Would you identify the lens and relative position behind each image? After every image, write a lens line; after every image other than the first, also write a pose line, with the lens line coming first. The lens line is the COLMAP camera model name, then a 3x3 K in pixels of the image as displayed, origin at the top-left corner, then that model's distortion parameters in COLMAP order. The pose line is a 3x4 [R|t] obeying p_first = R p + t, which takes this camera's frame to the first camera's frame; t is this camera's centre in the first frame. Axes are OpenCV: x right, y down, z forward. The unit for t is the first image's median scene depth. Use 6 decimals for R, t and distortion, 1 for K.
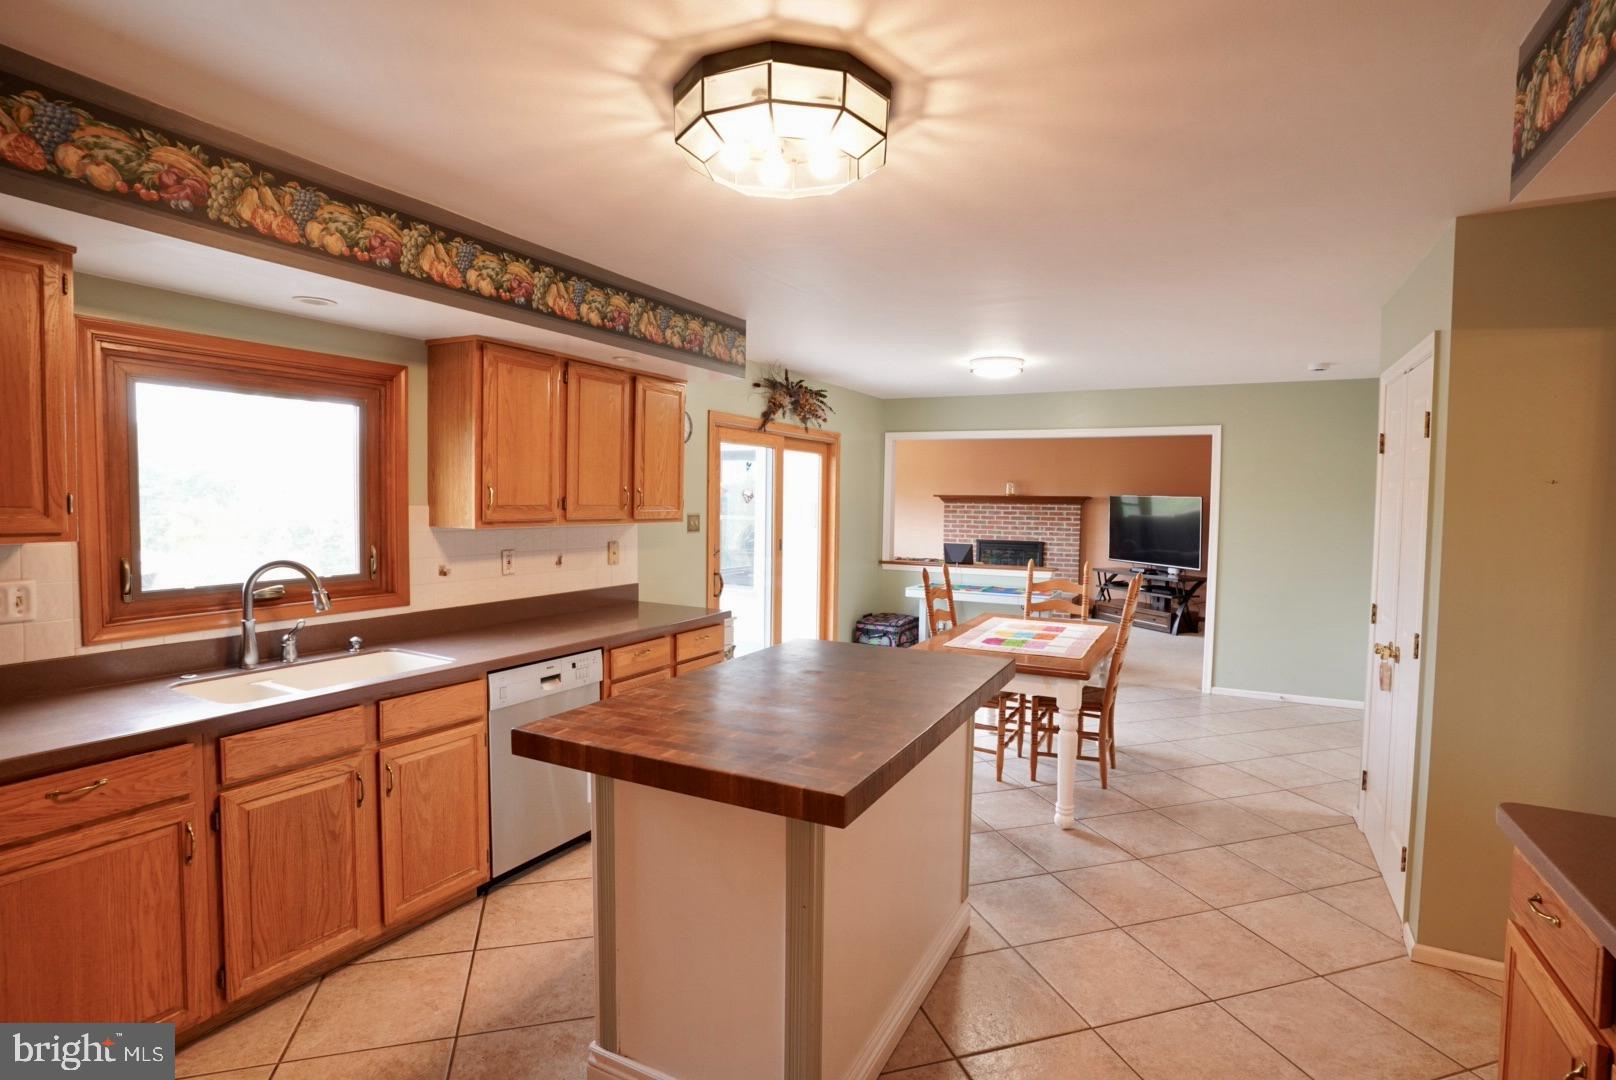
lens RADIAL K [[790.8, 0, 809.9], [0, 790.8, 535.9], [0, 0, 1]] dist [-0.084161, 0.037278]
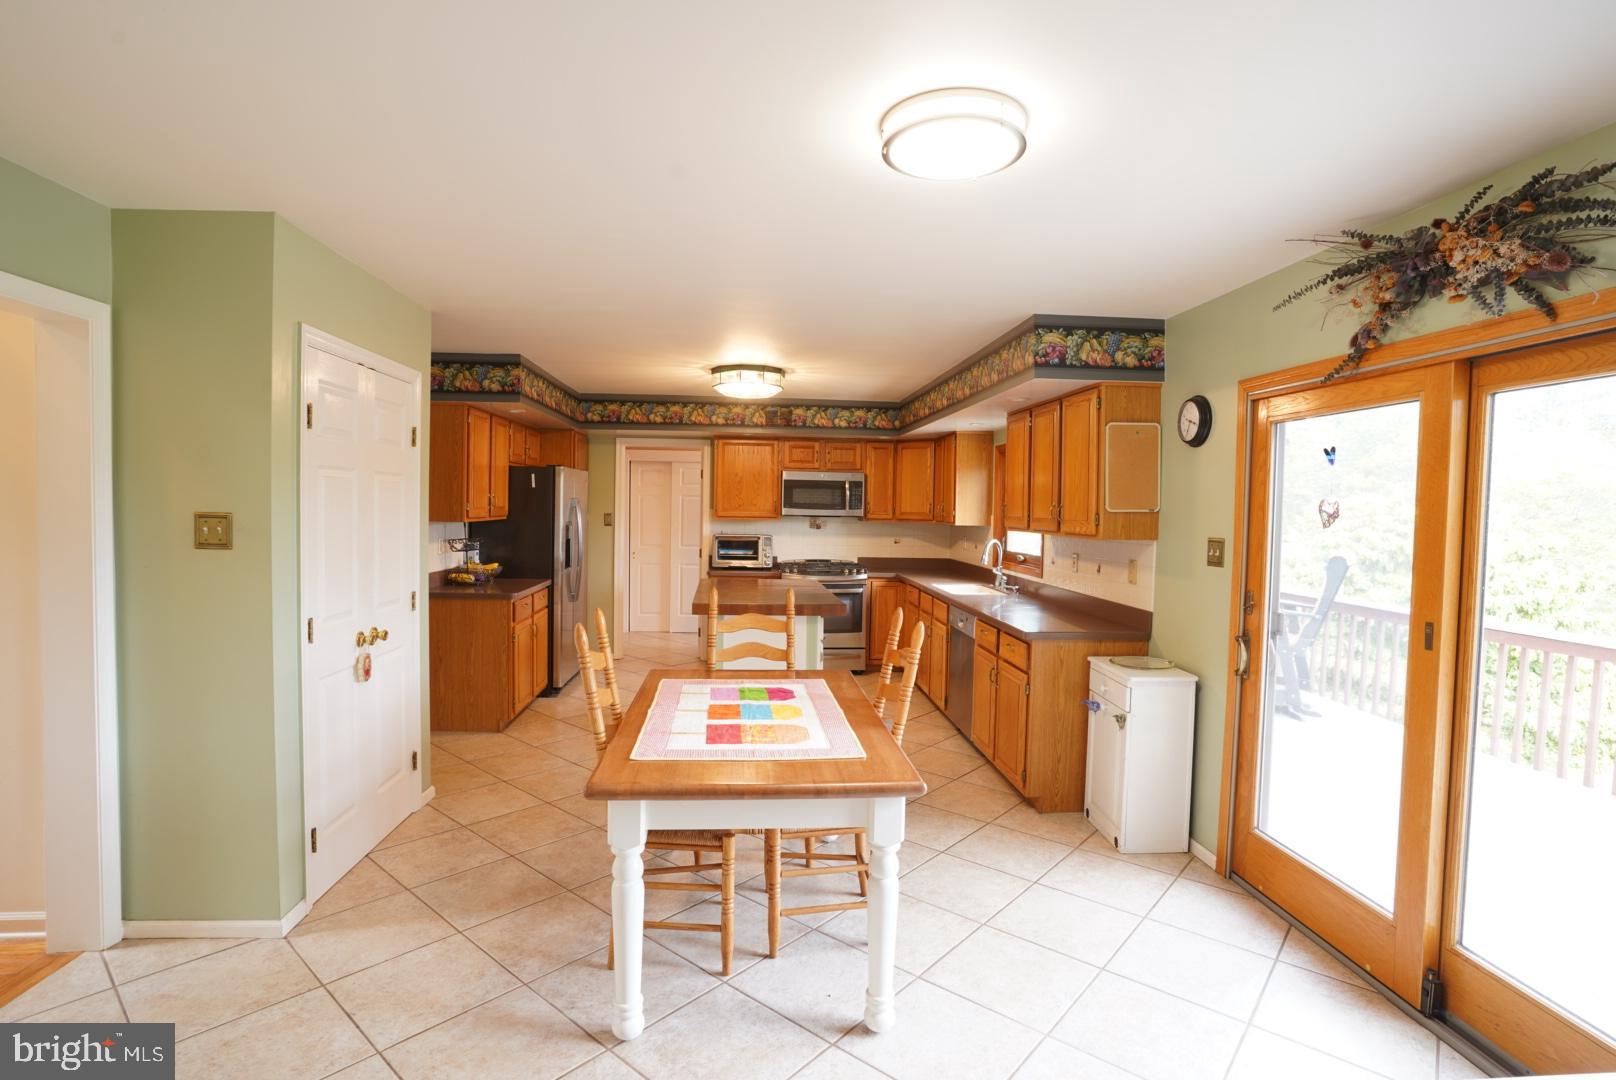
lens RADIAL K [[790.8, 0, 809.9], [0, 790.8, 535.9], [0, 0, 1]] dist [-0.084161, 0.037278]
pose [[-0.856436, -0.019649, -0.515879, 0.534059], [-0.063034, 0.995779, 0.066718, -0.055926], [0.512391, 0.089657, -0.854059, 1.442021]]
